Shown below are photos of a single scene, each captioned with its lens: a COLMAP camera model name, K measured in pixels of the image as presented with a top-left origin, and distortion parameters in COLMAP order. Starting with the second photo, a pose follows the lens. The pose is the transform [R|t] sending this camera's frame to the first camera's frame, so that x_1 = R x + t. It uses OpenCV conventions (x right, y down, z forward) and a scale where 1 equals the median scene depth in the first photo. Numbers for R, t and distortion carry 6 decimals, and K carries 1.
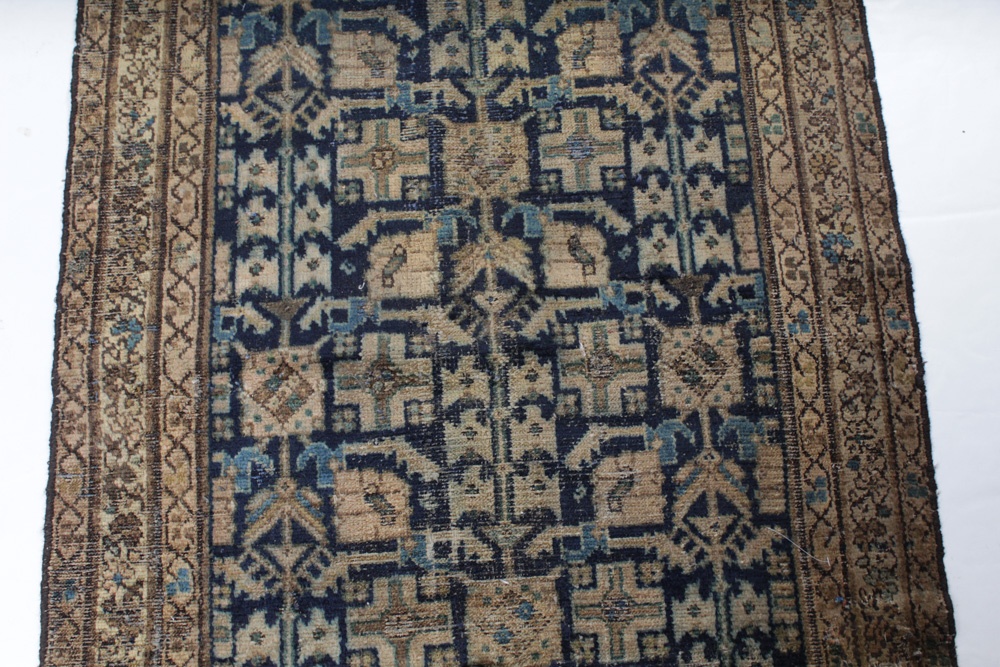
lens RADIAL K [[964.1, 0, 490.2], [0, 964.1, 301.3], [0, 0, 1]] dist [-0.073526, 0.059326]
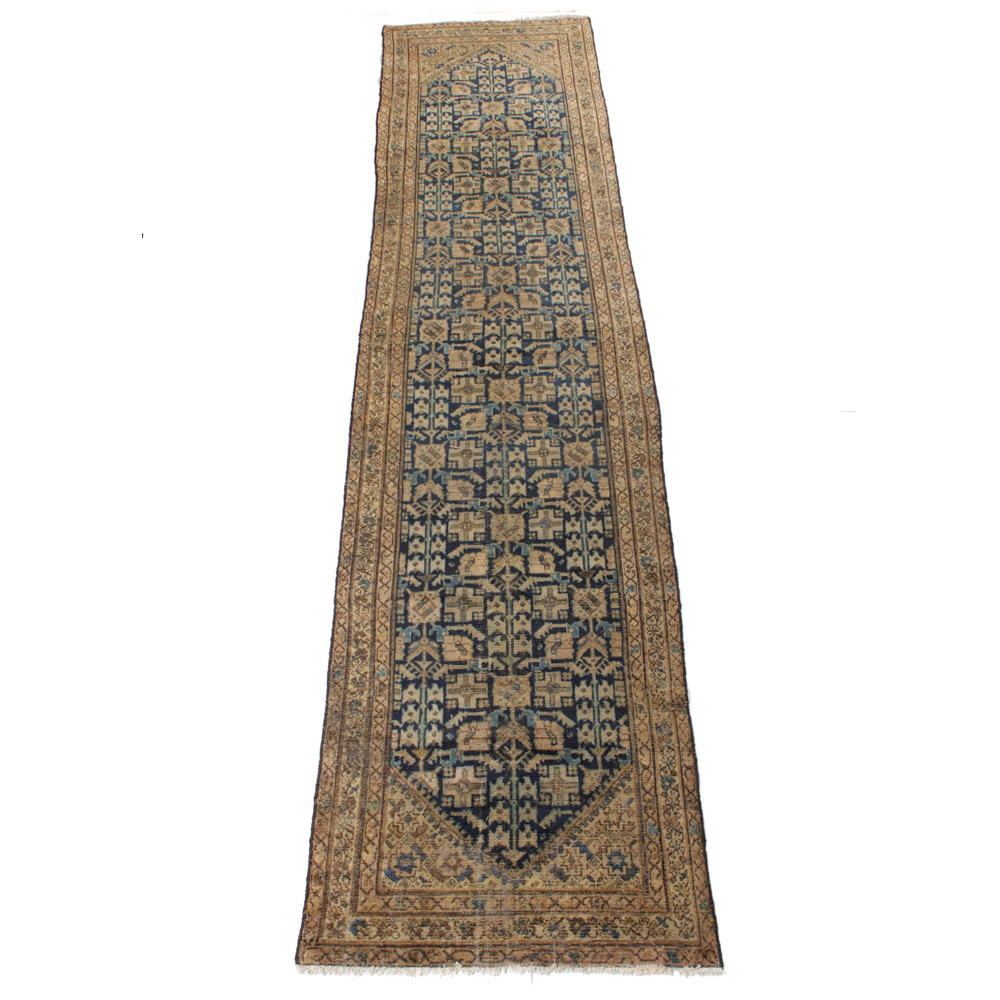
lens RADIAL K [[1036.9, 0, 501.1], [0, 1036.9, 499.5], [0, 0, 1]] dist [-0.031171, 0.000000]
pose [[0.998924, 0.018017, -0.042743, 0.097059], [-0.031637, 0.938516, -0.343782, 0.747388], [0.033921, 0.344764, 0.938076, -1.634758]]
